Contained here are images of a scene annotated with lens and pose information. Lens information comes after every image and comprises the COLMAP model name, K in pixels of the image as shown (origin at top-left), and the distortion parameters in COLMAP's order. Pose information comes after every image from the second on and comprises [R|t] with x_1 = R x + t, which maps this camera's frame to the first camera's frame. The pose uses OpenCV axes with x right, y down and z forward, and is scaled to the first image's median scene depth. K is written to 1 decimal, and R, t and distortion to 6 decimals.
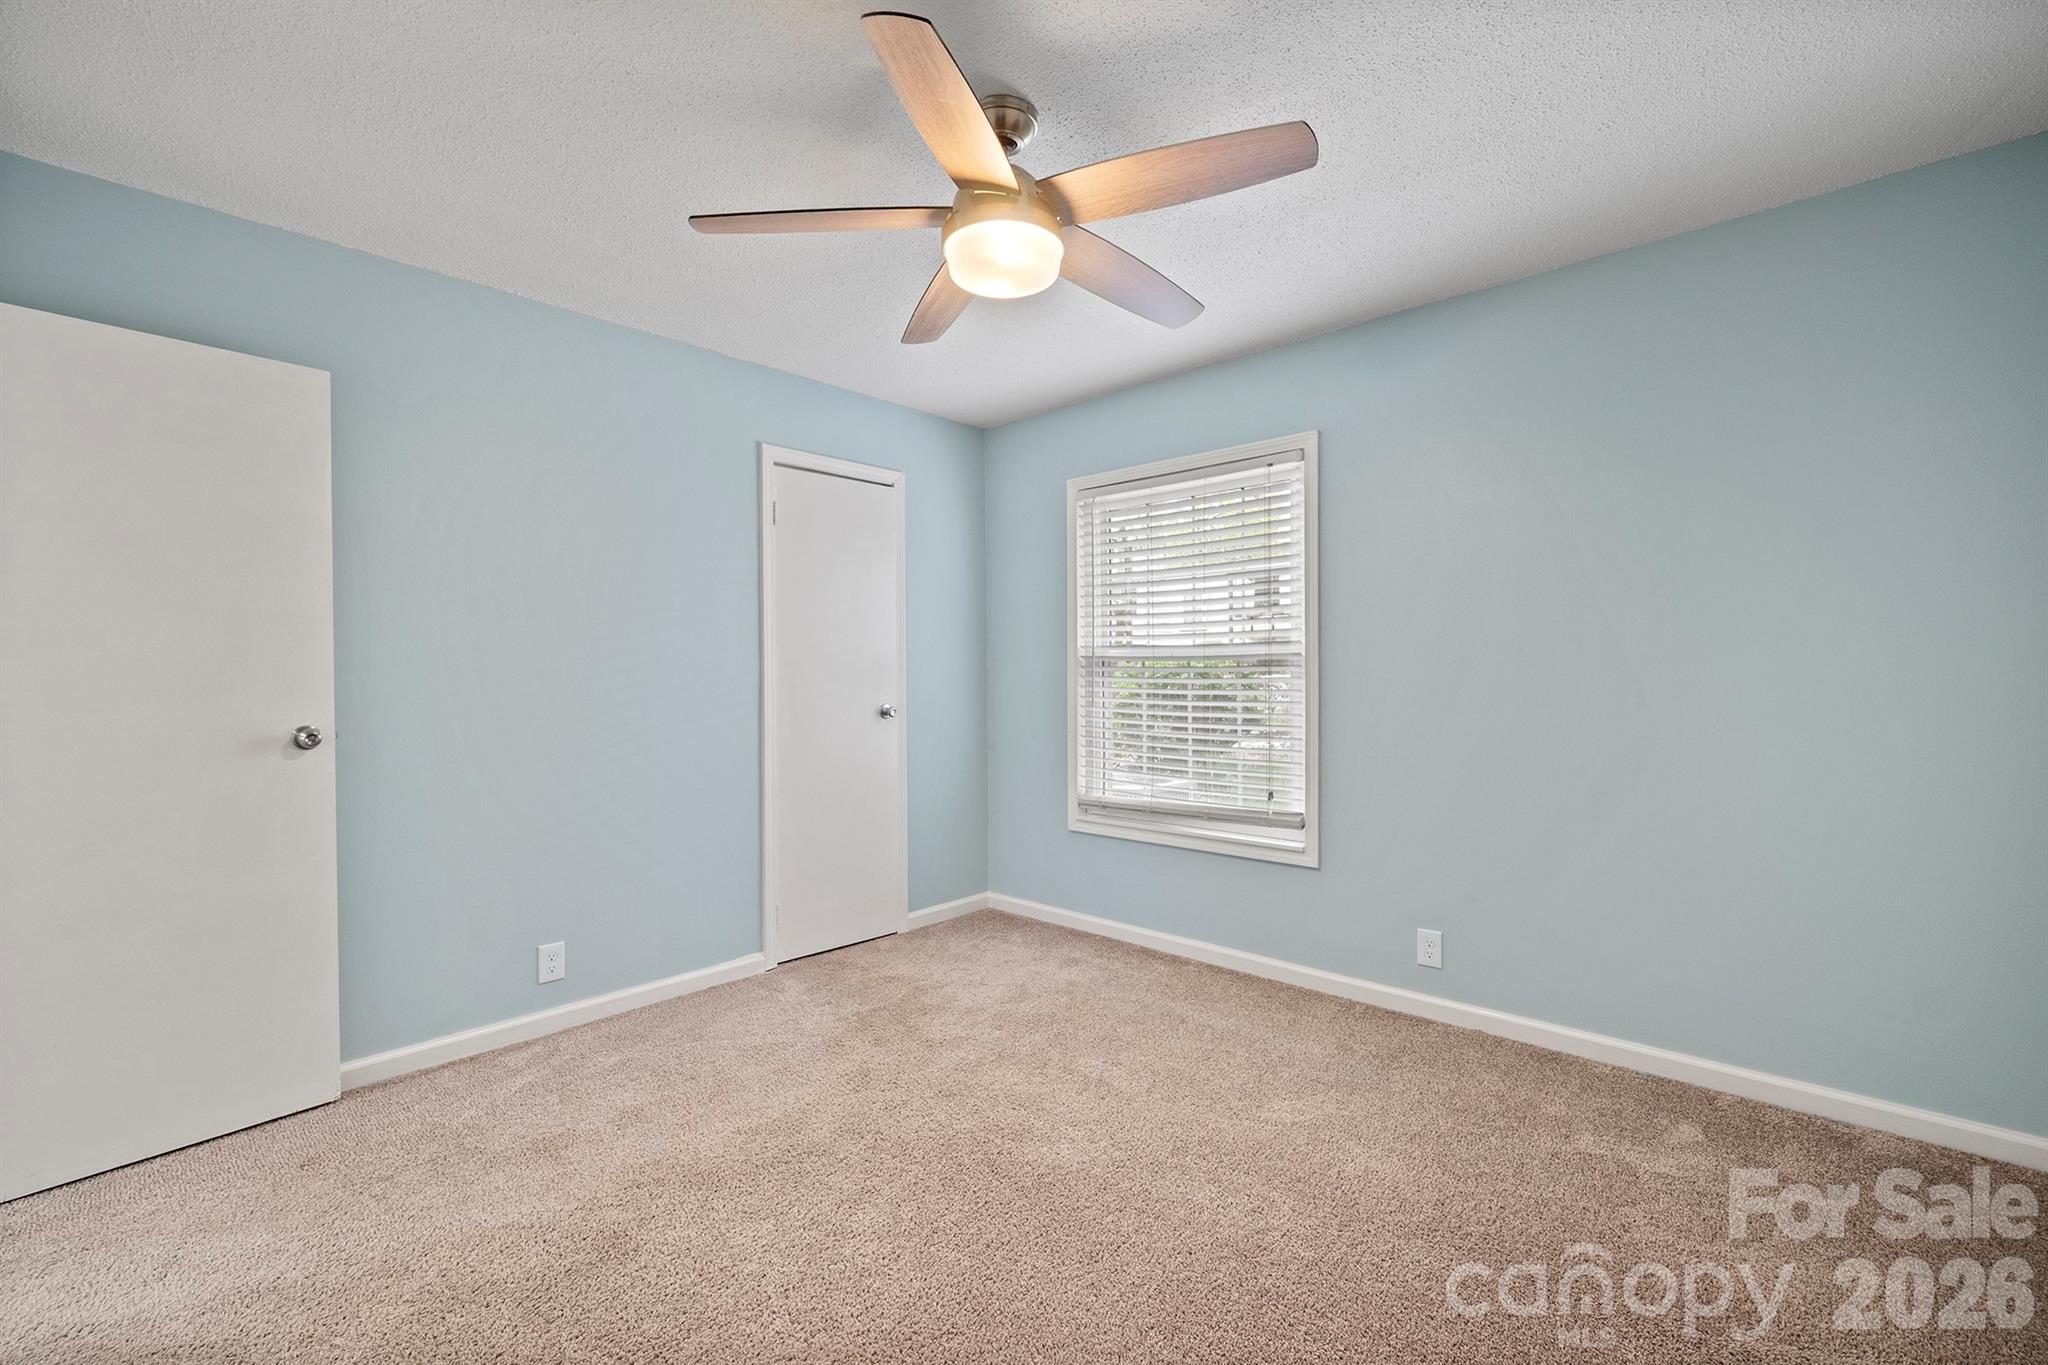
lens RADIAL K [[864.3, 0, 1022.3], [0, 864.3, 689.6], [0, 0, 1]] dist [-0.004287, -0.001115]
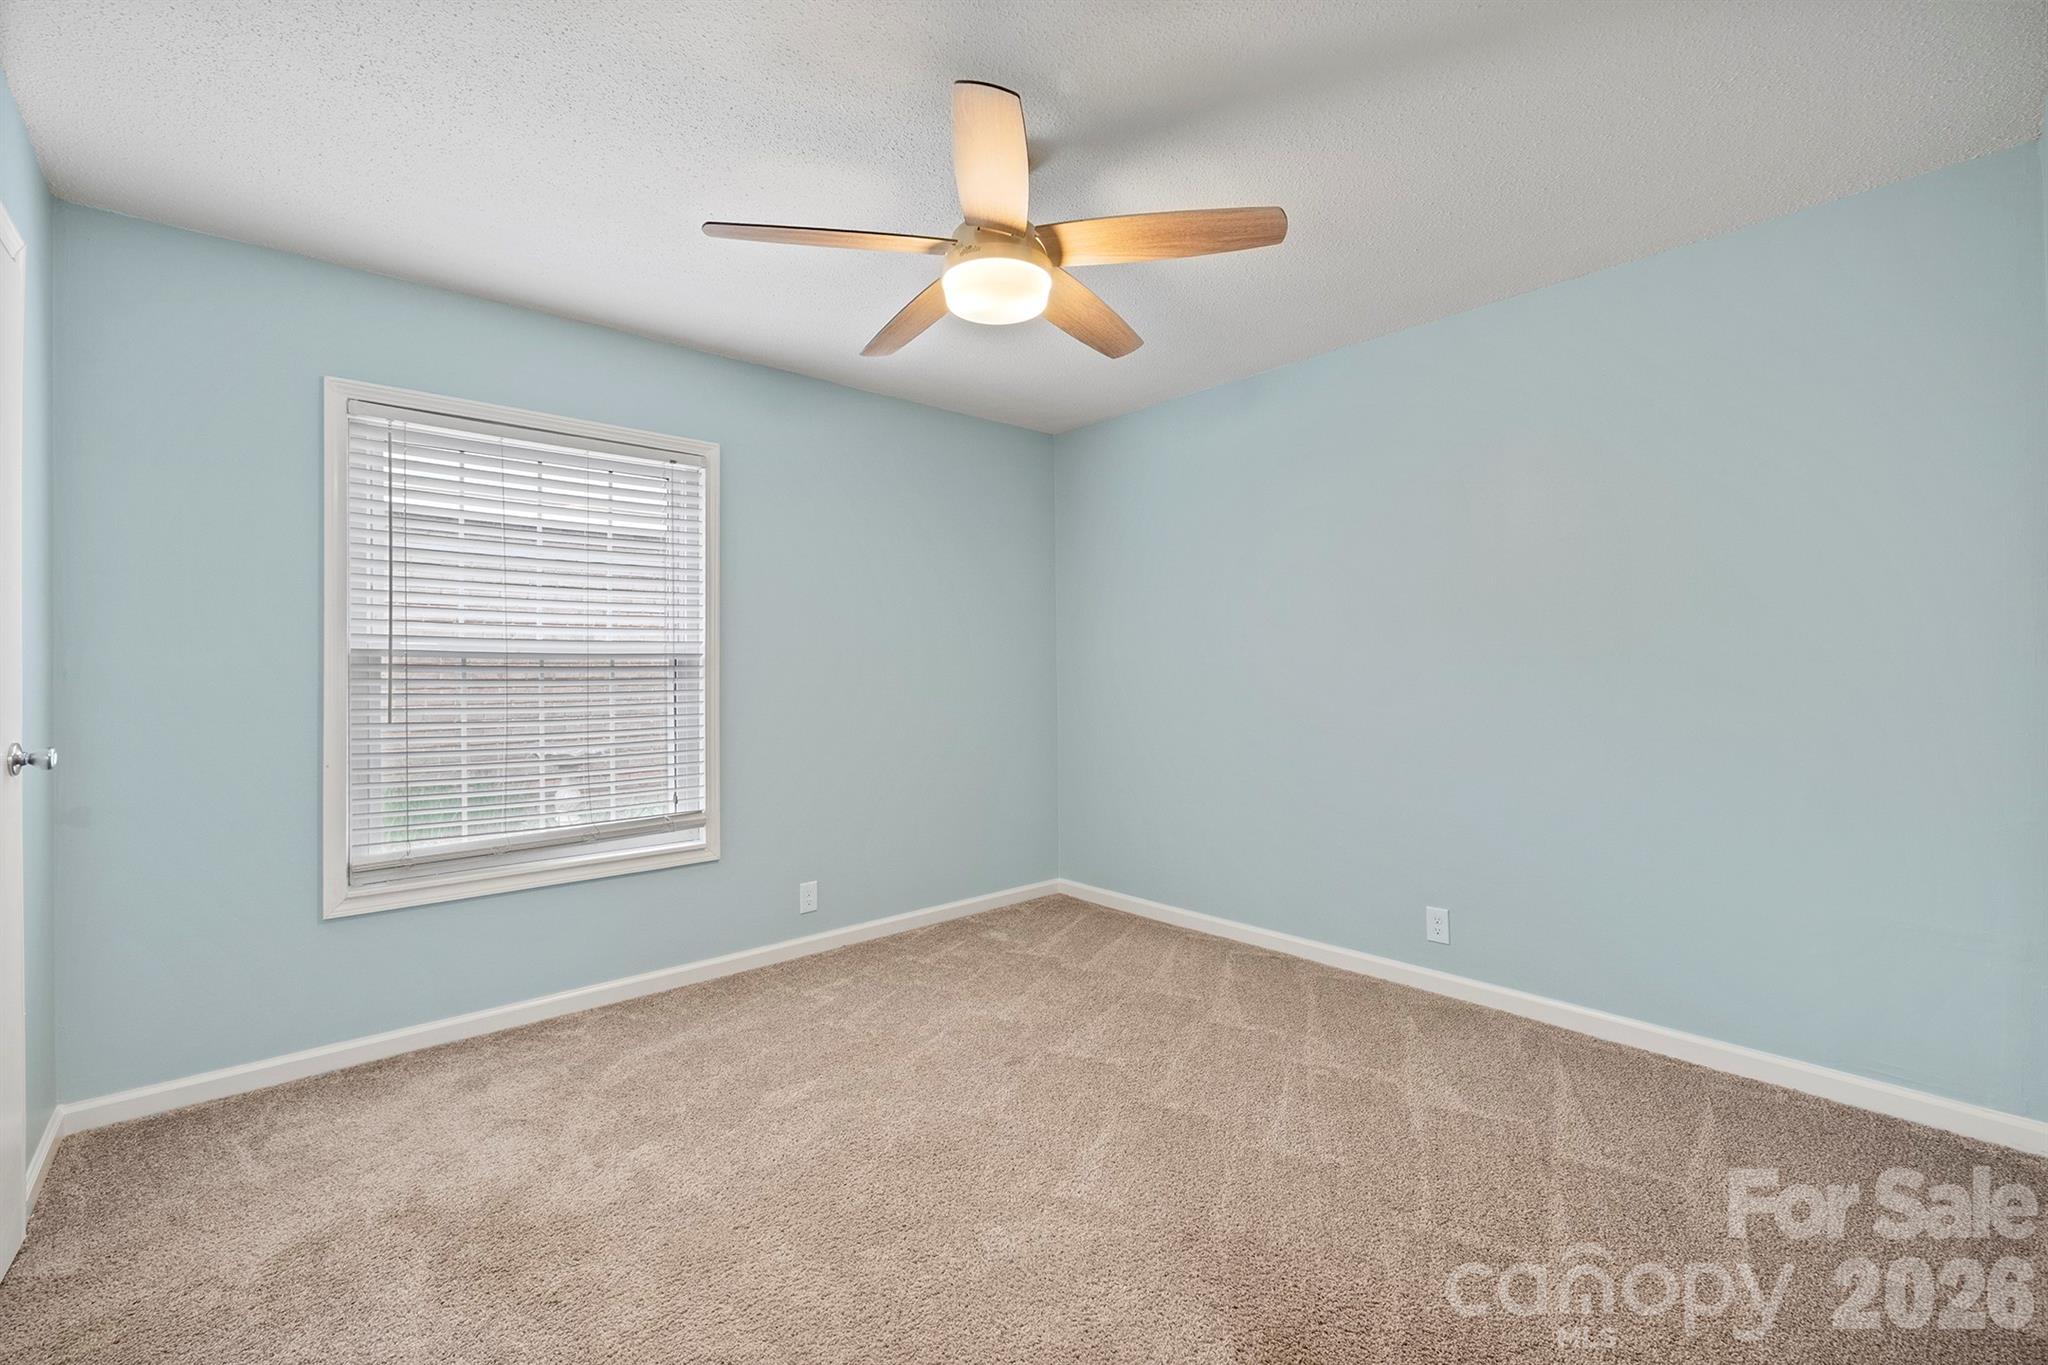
lens RADIAL K [[864.3, 0, 1026.5], [0, 864.3, 668.2], [0, 0, 1]] dist [-0.004287, -0.001115]
pose [[0.098483, 0.005065, 0.995126, -0.659355], [0.023627, 0.999693, -0.007426, -0.008144], [-0.994858, 0.024243, 0.098334, 0.515648]]
